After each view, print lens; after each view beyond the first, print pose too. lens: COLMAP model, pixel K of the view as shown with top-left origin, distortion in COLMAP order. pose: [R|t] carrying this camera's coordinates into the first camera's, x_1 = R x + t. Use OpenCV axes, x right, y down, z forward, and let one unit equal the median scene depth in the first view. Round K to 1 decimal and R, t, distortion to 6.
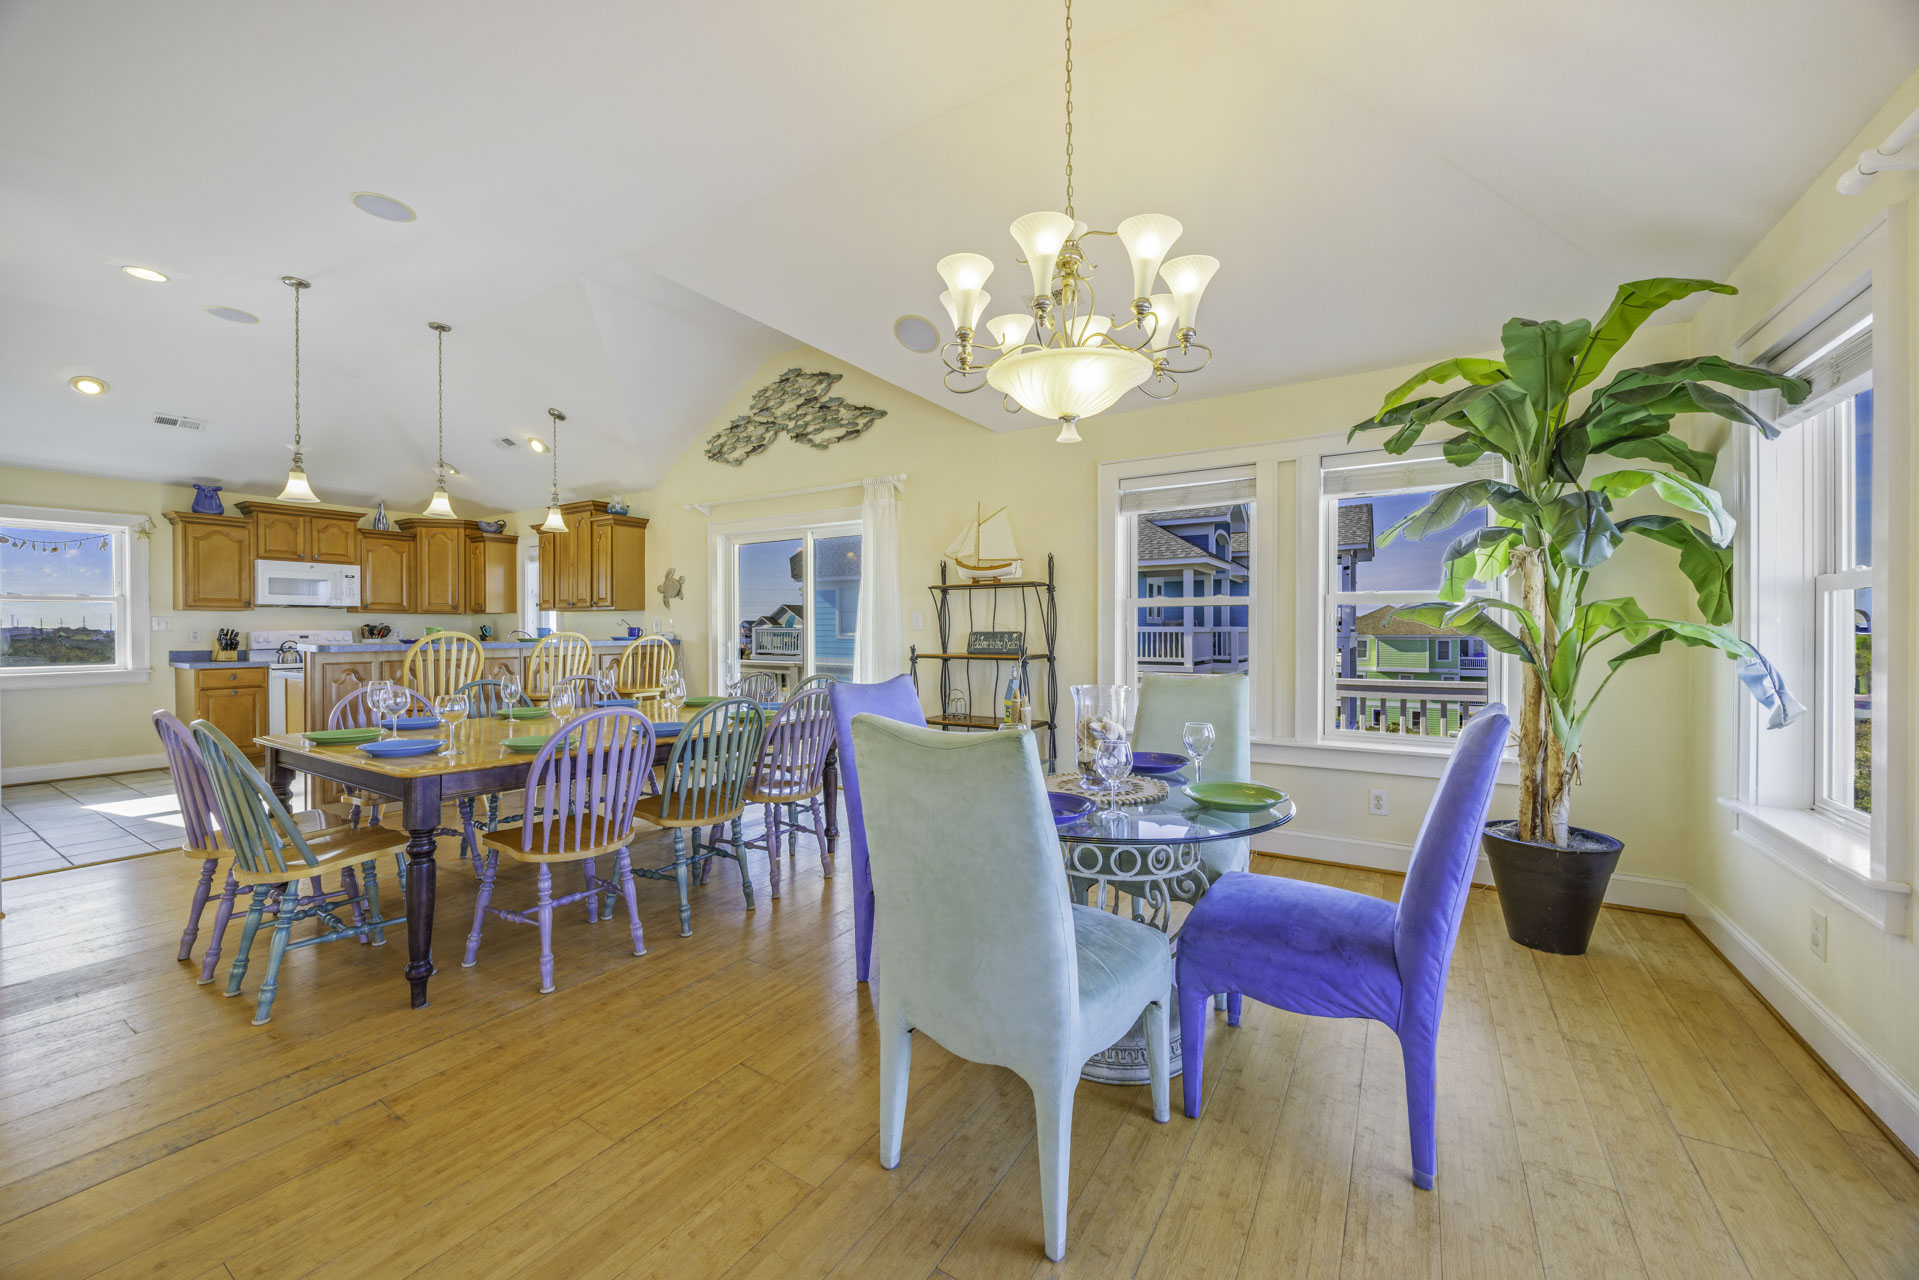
lens RADIAL K [[734.9, 0, 956.5], [0, 734.9, 633.1], [0, 0, 1]] dist [-0.001553, 0.000031]
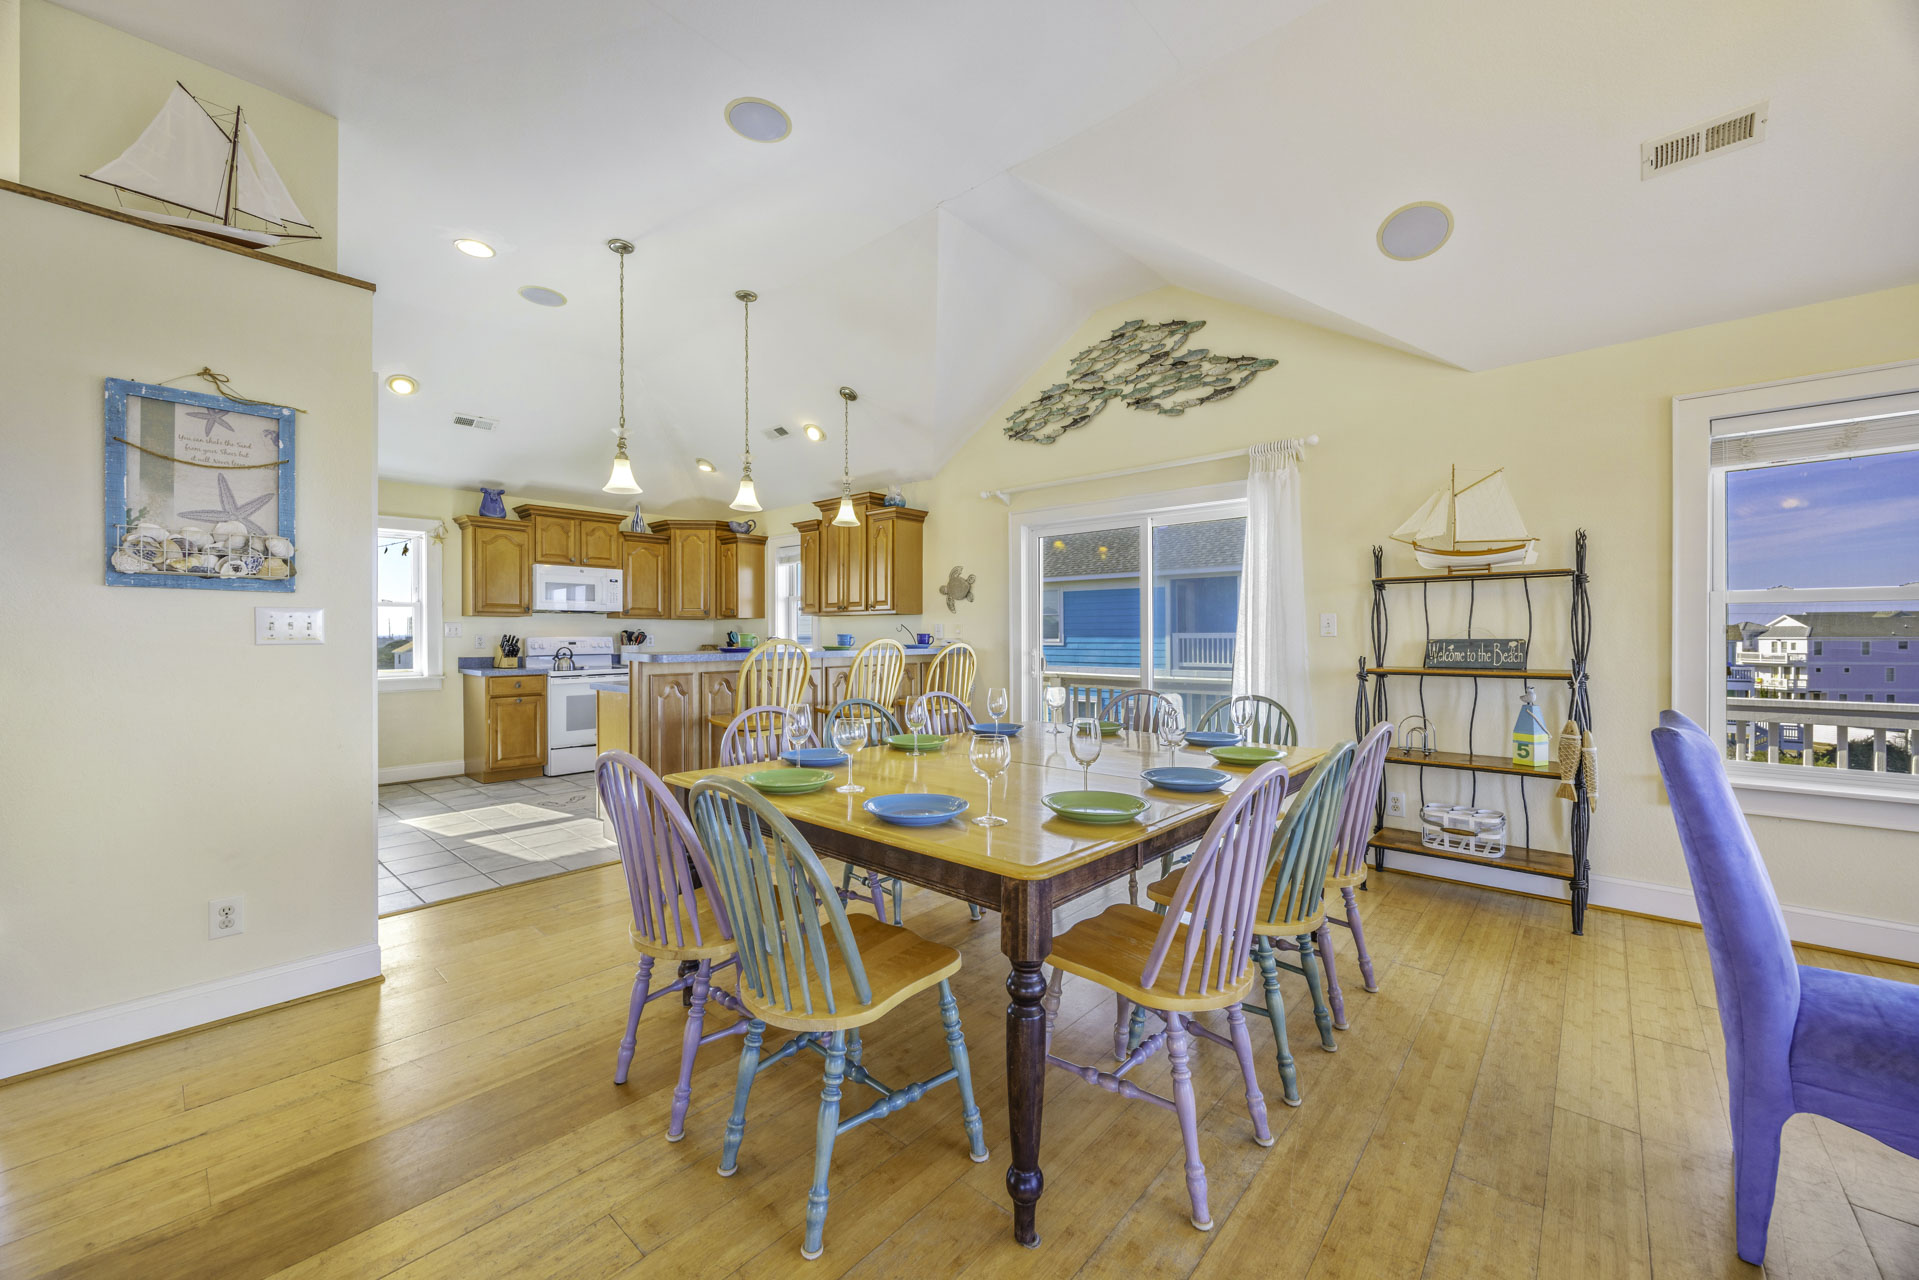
lens RADIAL K [[734.9, 0, 957.5], [0, 734.9, 636.8], [0, 0, 1]] dist [-0.001553, 0.000031]
pose [[0.986502, 0.000057, -0.163749, -0.274062], [-0.000297, 0.999999, -0.001439, -0.002463], [0.163749, 0.001469, 0.986501, 0.147965]]
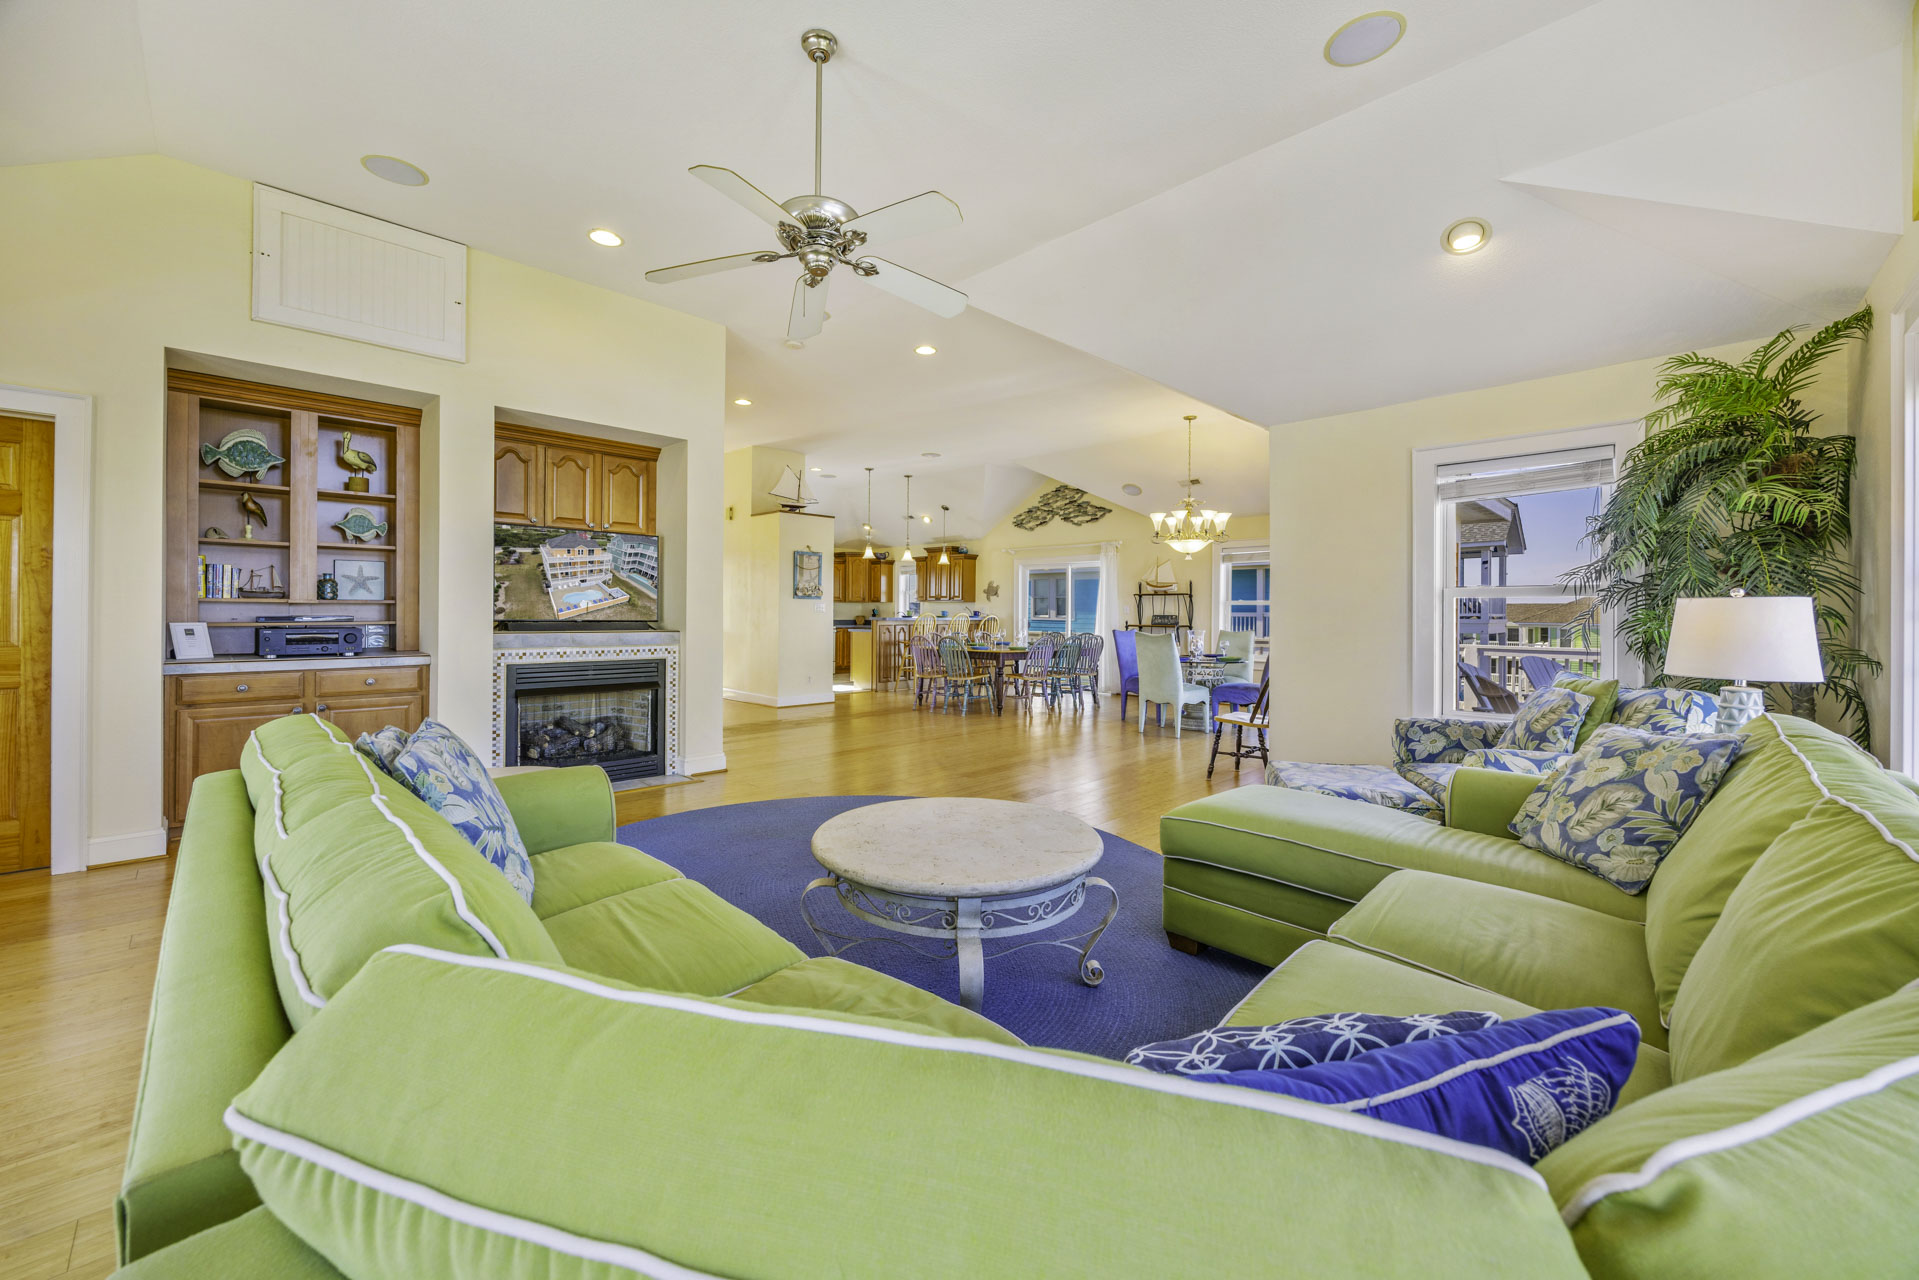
lens RADIAL K [[734.9, 0, 949.2], [0, 734.9, 607.9], [0, 0, 1]] dist [-0.001553, 0.000031]
pose [[0.974014, 0.008717, -0.226320, -0.062945], [-0.010719, 0.999914, -0.007619, 0.000309], [0.226234, 0.009847, 0.974023, -1.039662]]
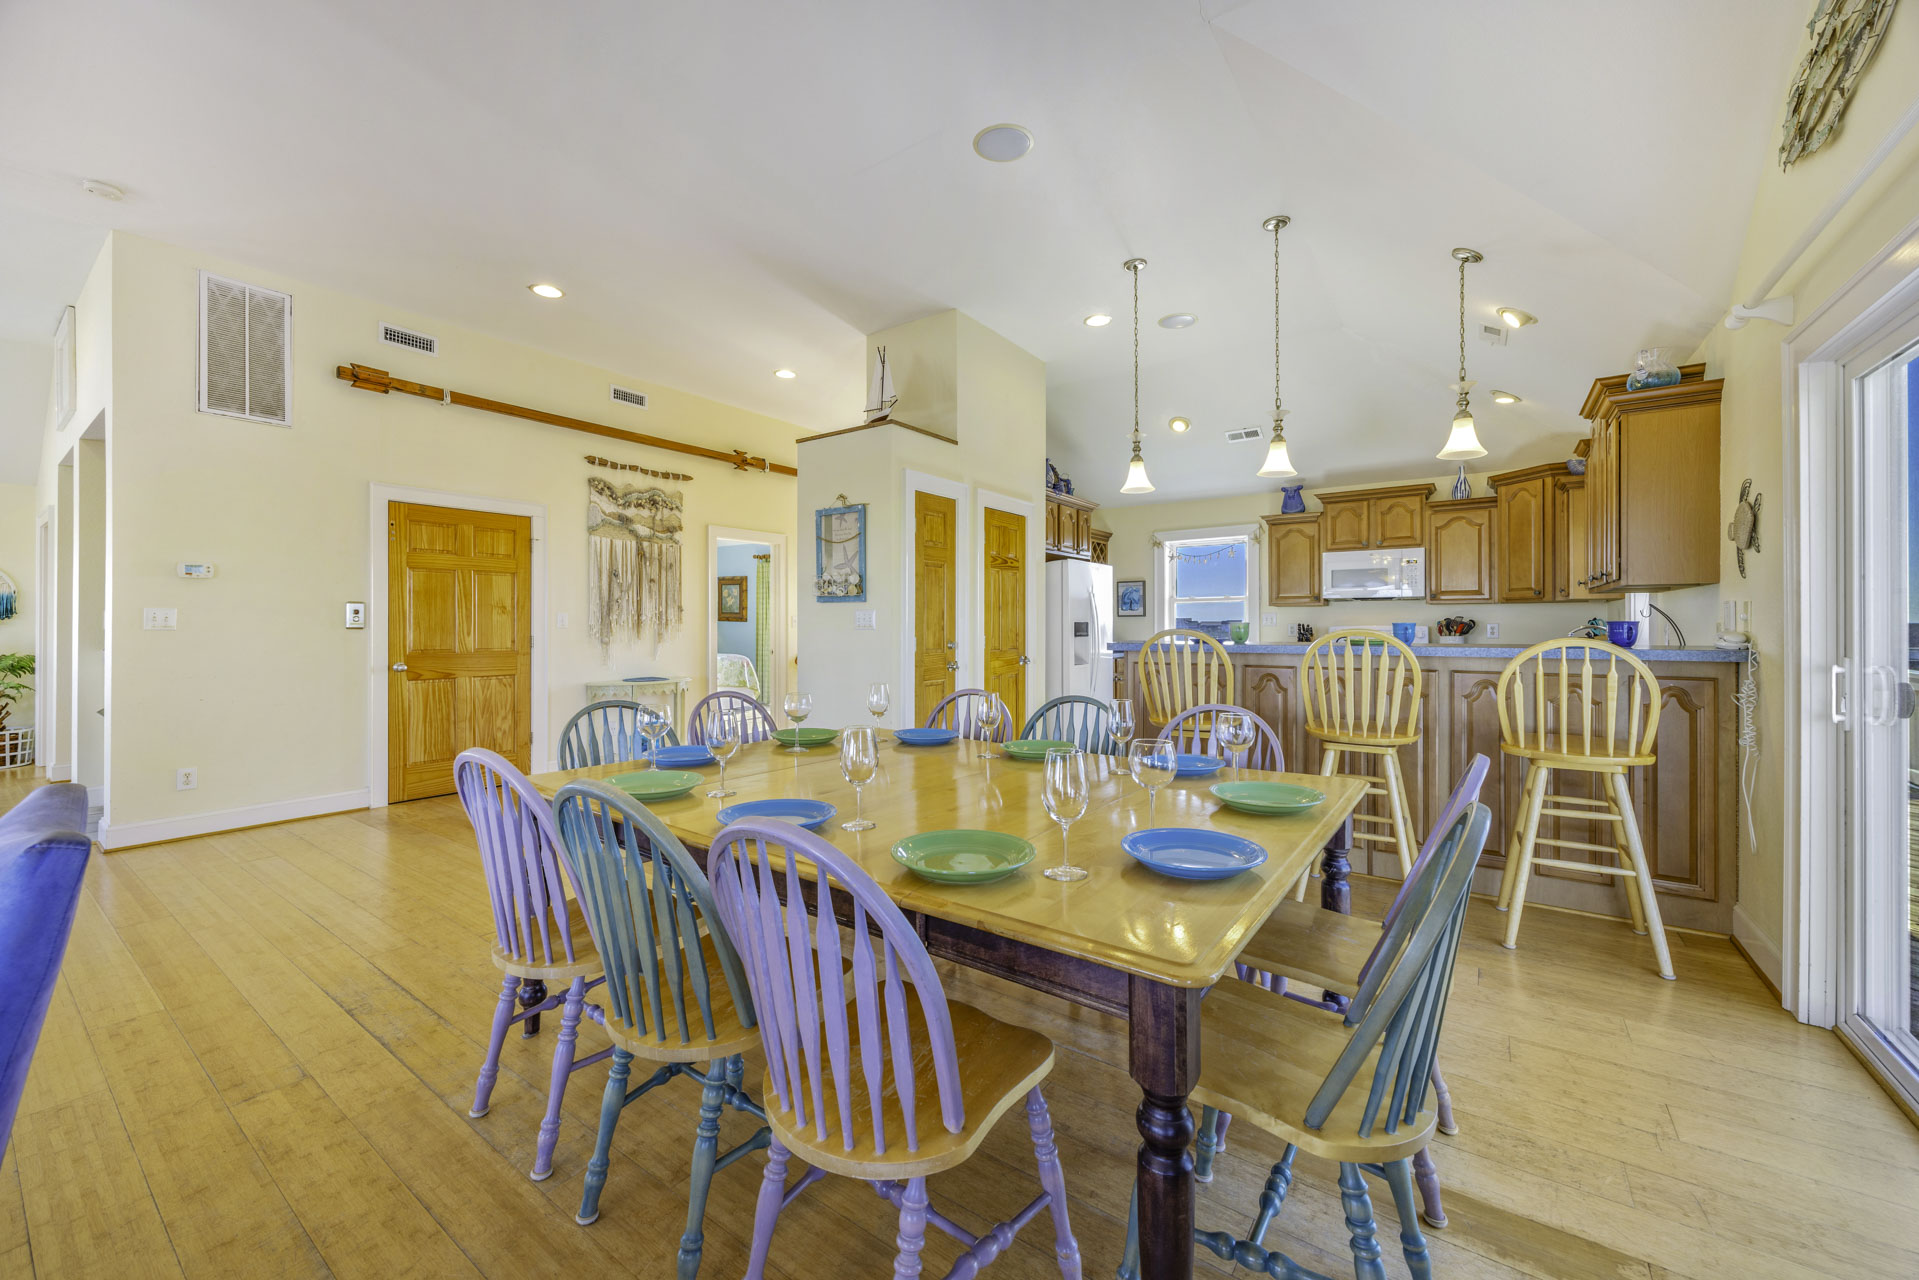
lens RADIAL K [[734.9, 0, 954.0], [0, 734.9, 630.4], [0, 0, 1]] dist [-0.001553, 0.000031]
pose [[-0.056183, 0.007783, -0.998390, 0.066313], [-0.002257, 0.999966, 0.007923, -0.003704], [0.998418, 0.002698, -0.056164, 0.639957]]
